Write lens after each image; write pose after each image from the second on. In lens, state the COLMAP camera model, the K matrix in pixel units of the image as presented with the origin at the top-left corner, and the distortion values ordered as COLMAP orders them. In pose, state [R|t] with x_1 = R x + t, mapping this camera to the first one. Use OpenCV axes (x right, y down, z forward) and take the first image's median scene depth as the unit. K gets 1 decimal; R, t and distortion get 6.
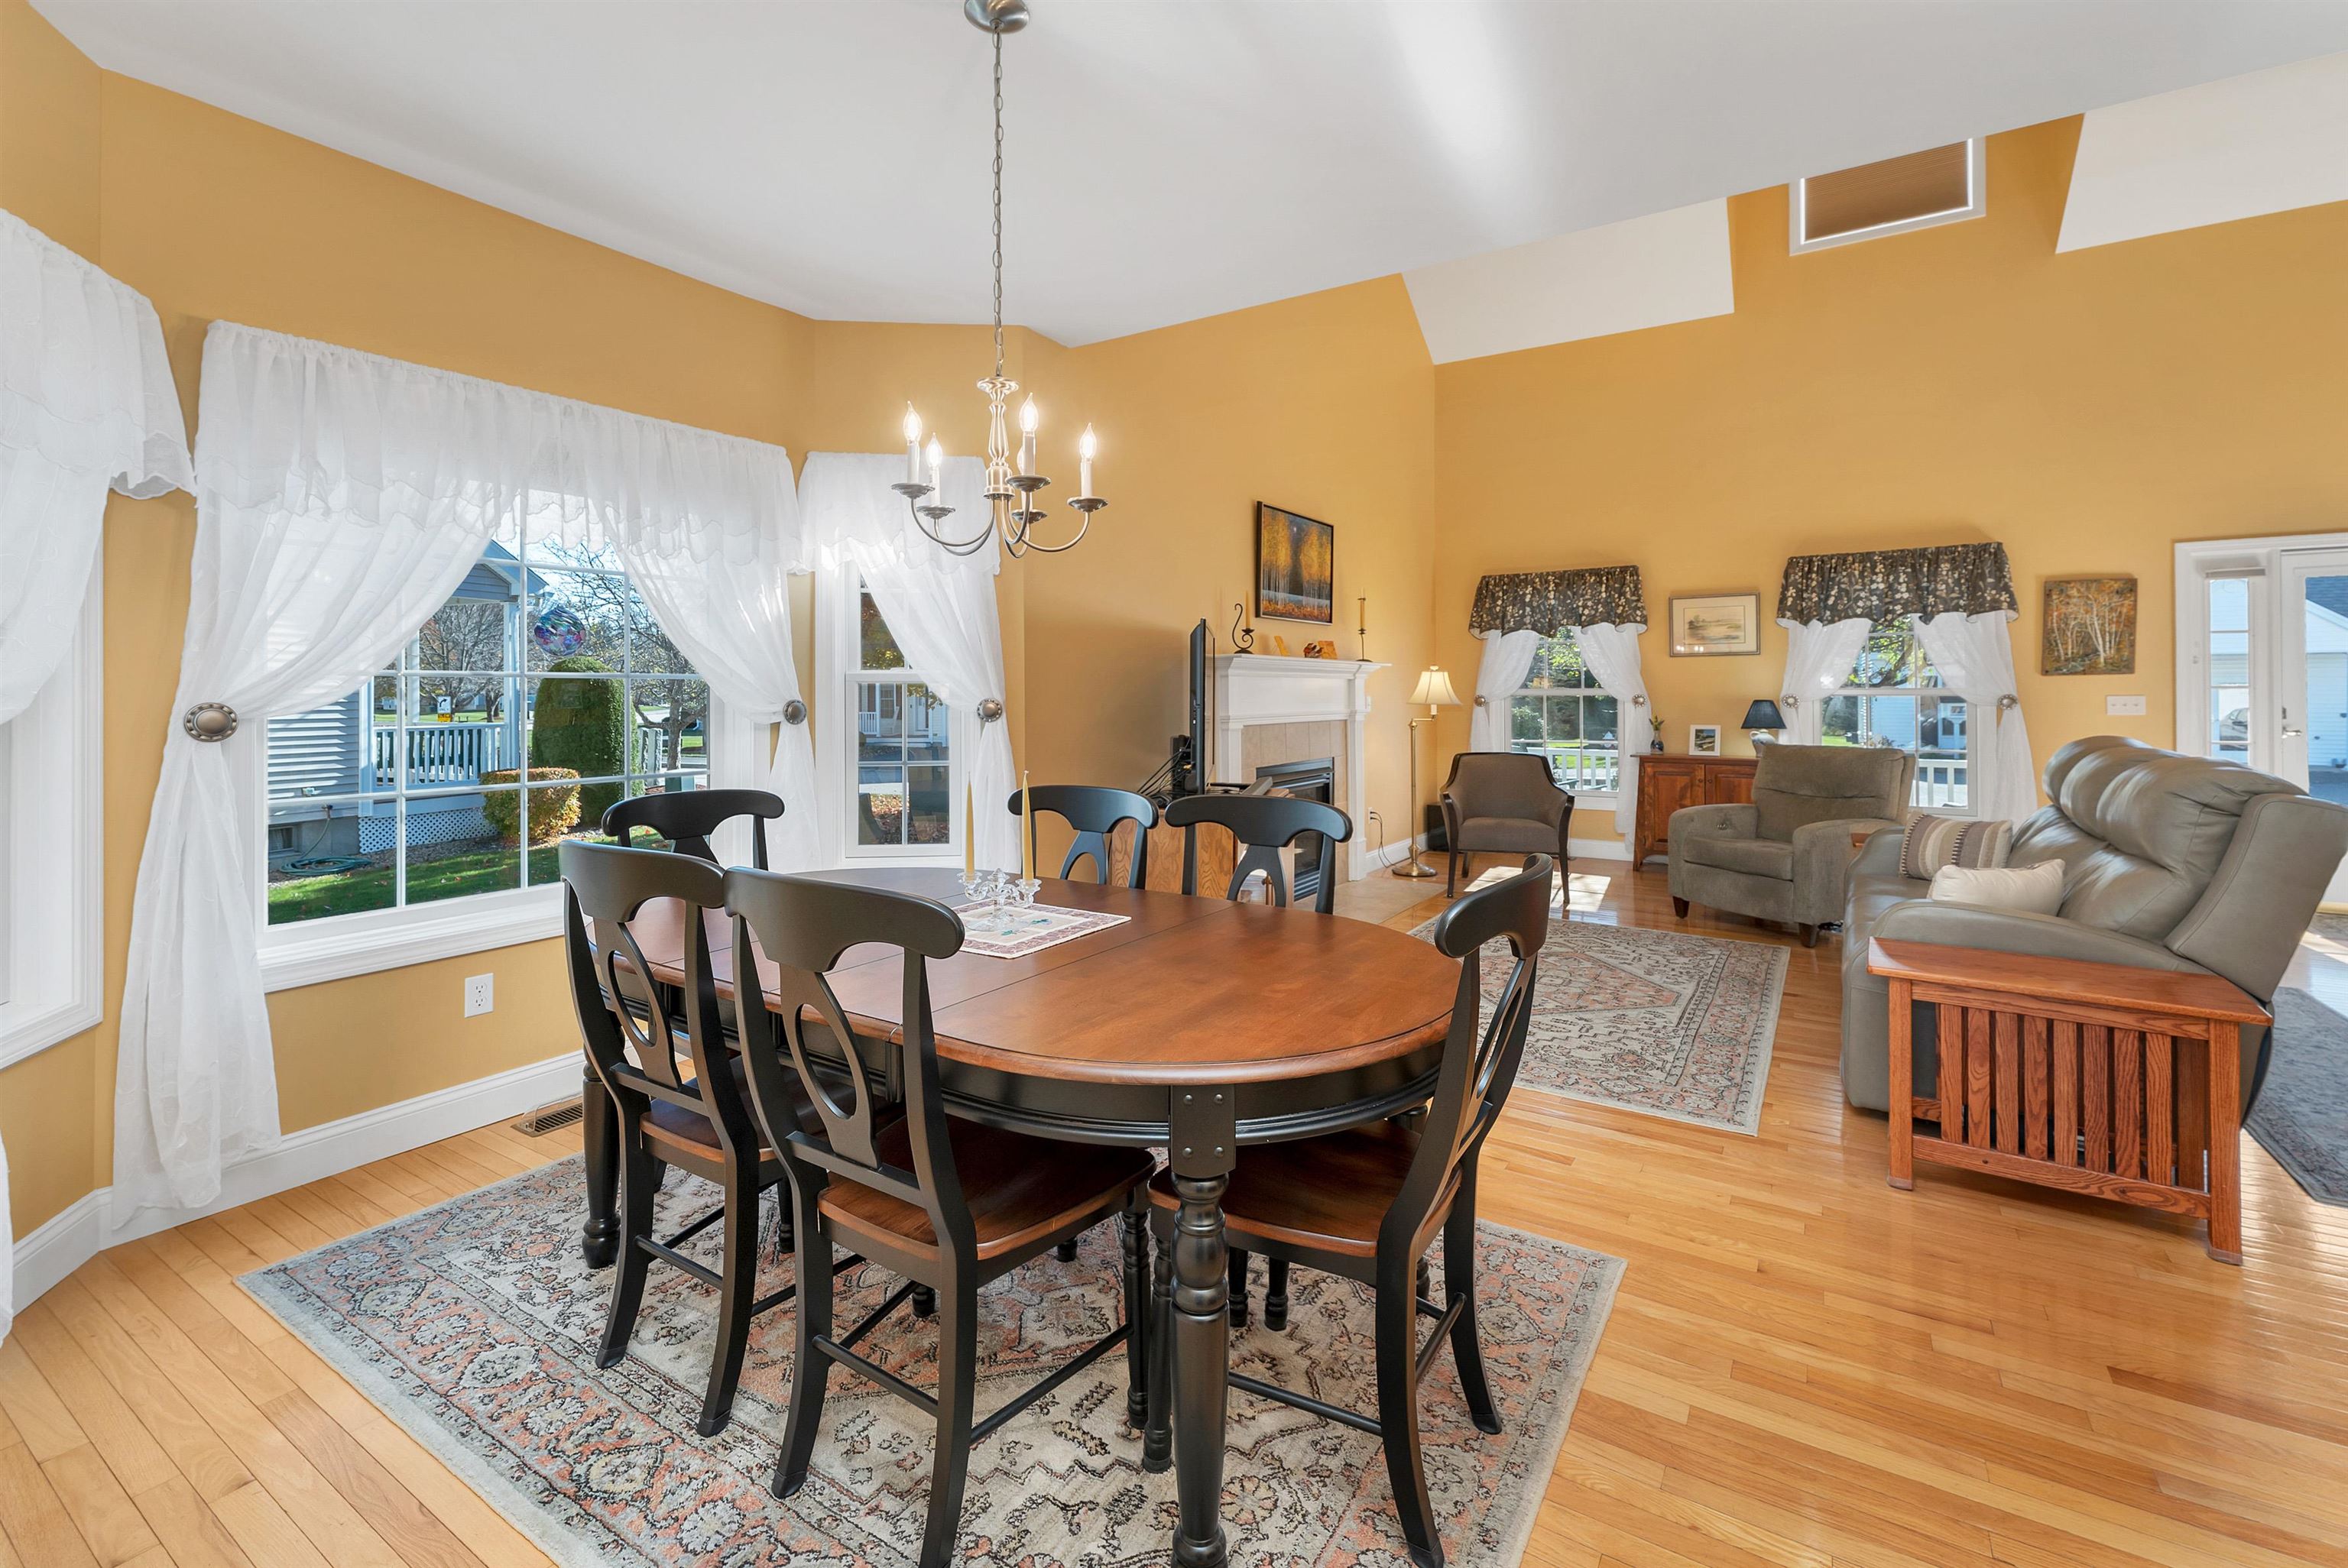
lens RADIAL K [[928.6, 0, 1132.0], [0, 928.6, 683.5], [0, 0, 1]] dist [-0.000400, -0.000063]
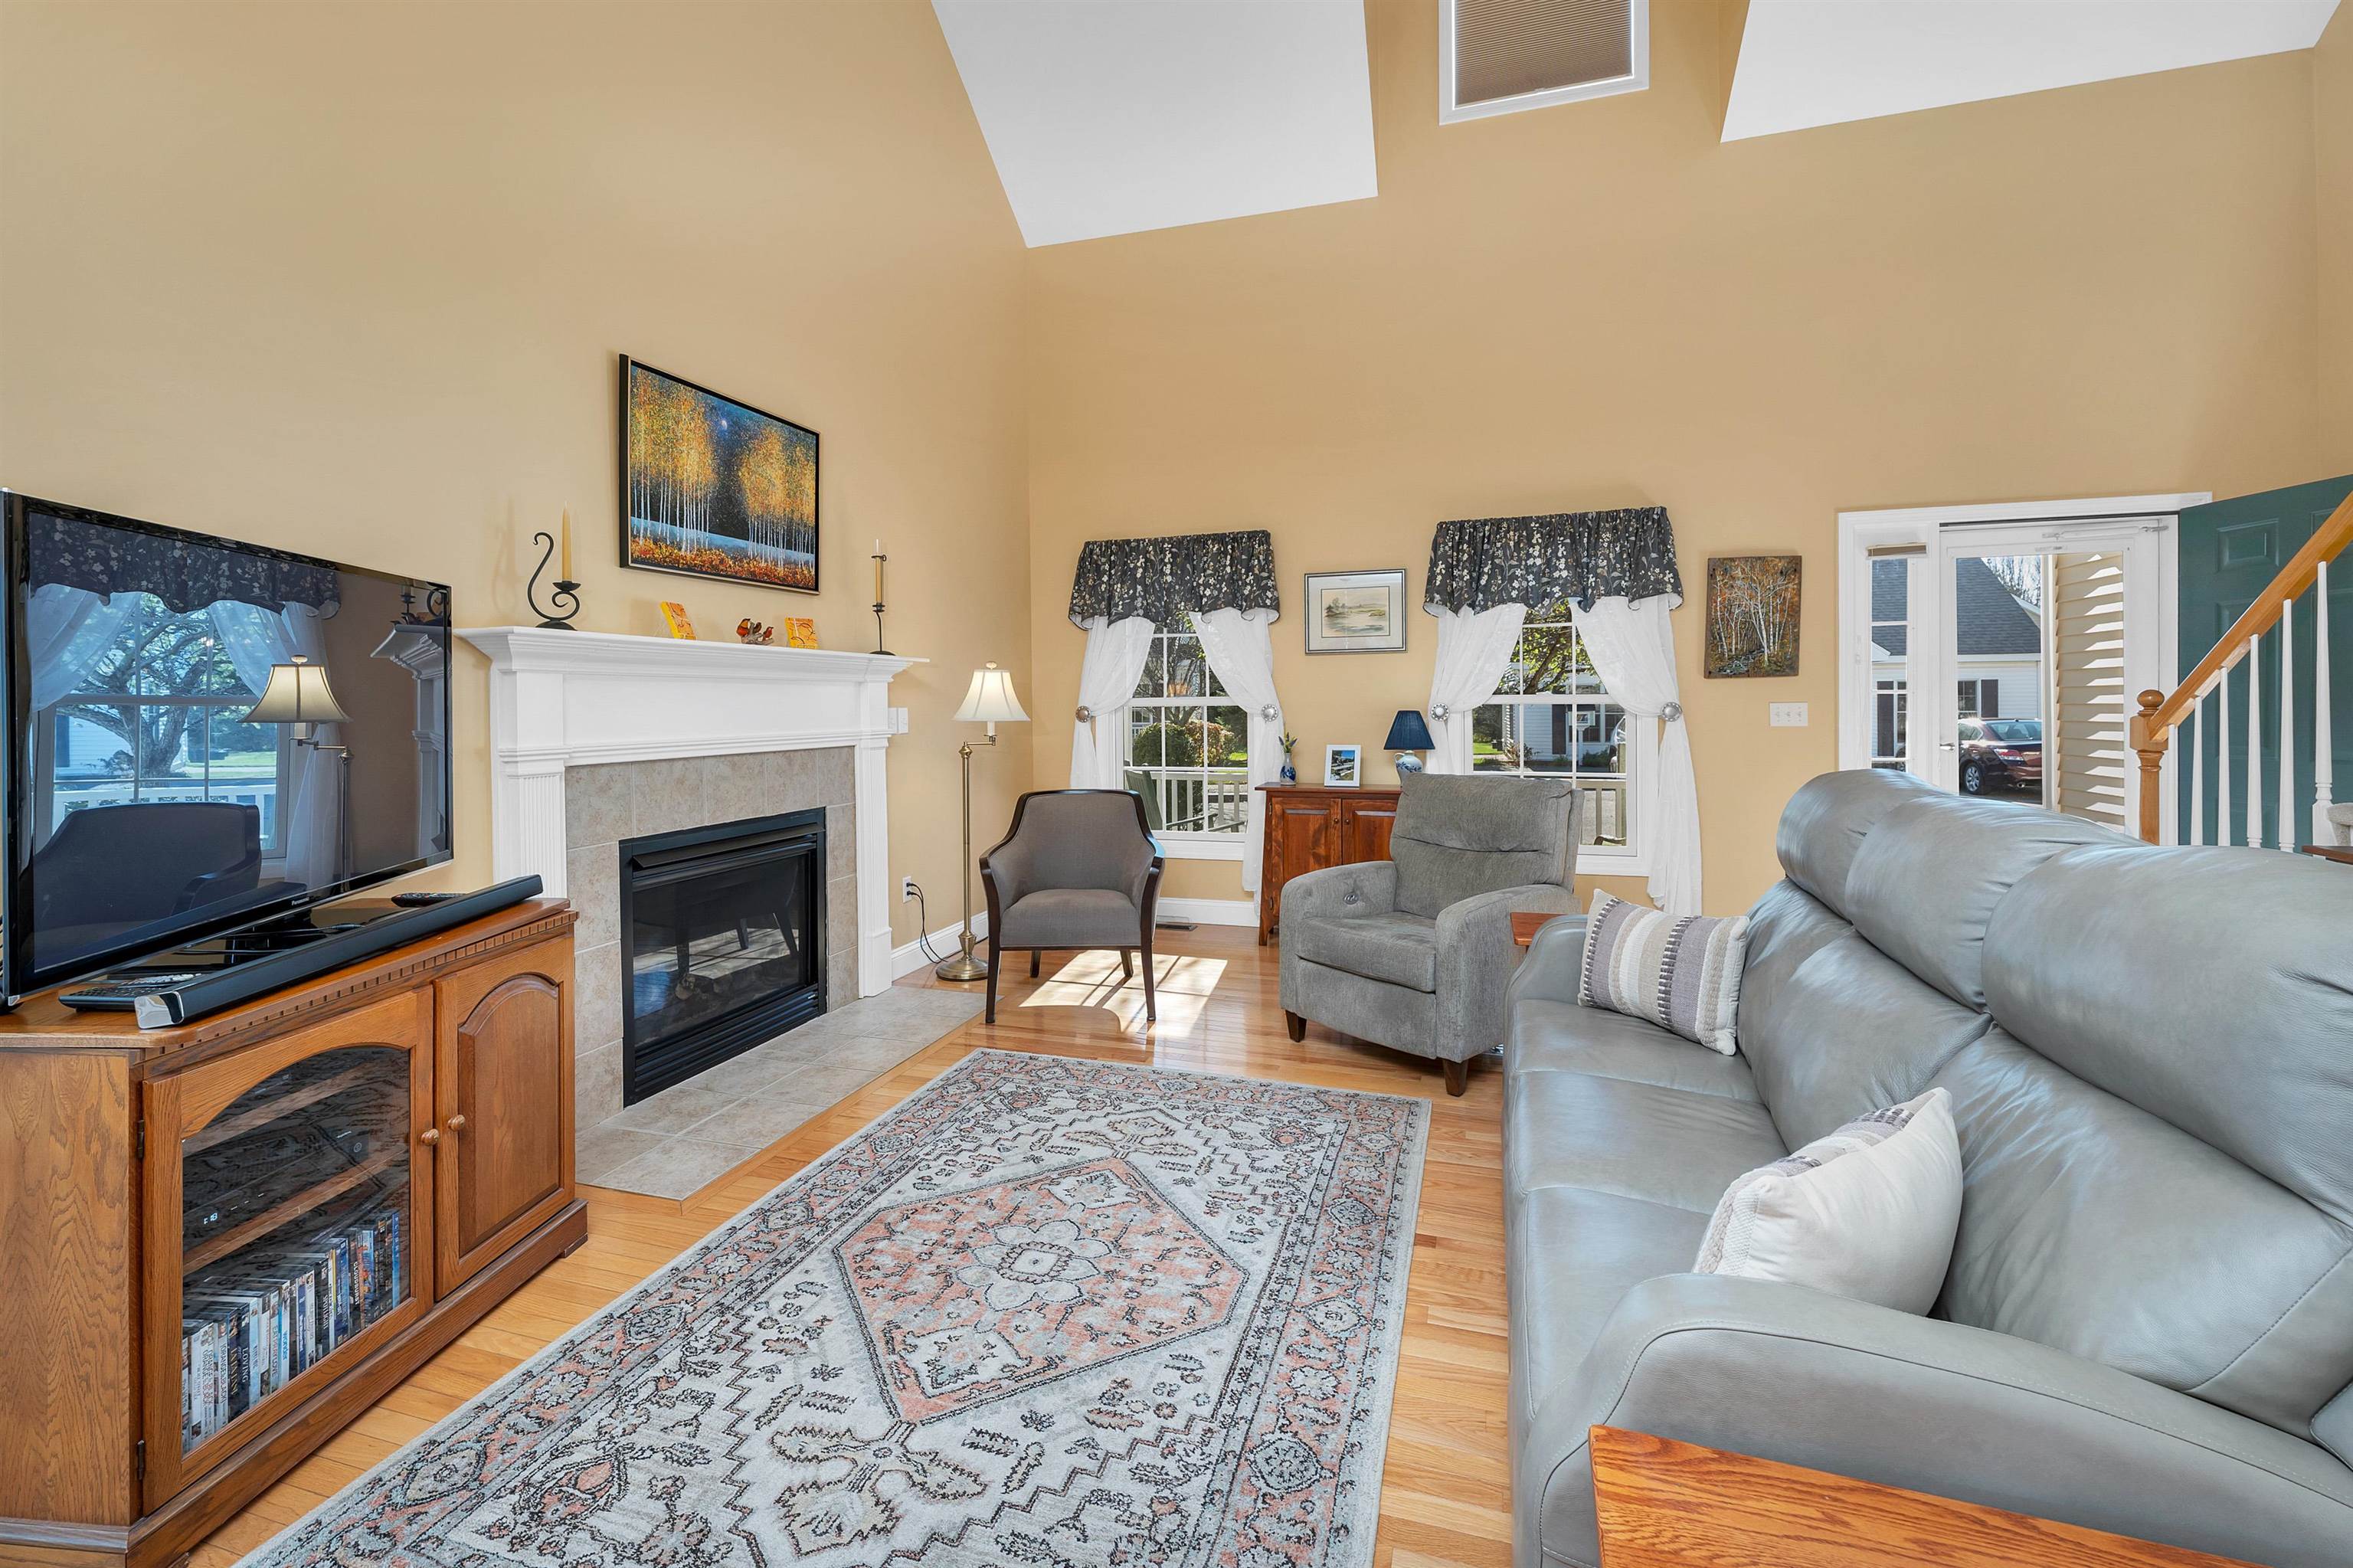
lens RADIAL K [[985.1, 0, 1215.2], [0, 985.1, 702.7], [0, 0, 1]] dist [0.000046, -0.000081]
pose [[0.928037, -0.003241, 0.372474, 0.243589], [0.000598, 0.999974, 0.007211, 0.005377], [-0.372488, -0.006469, 0.928014, 0.327024]]
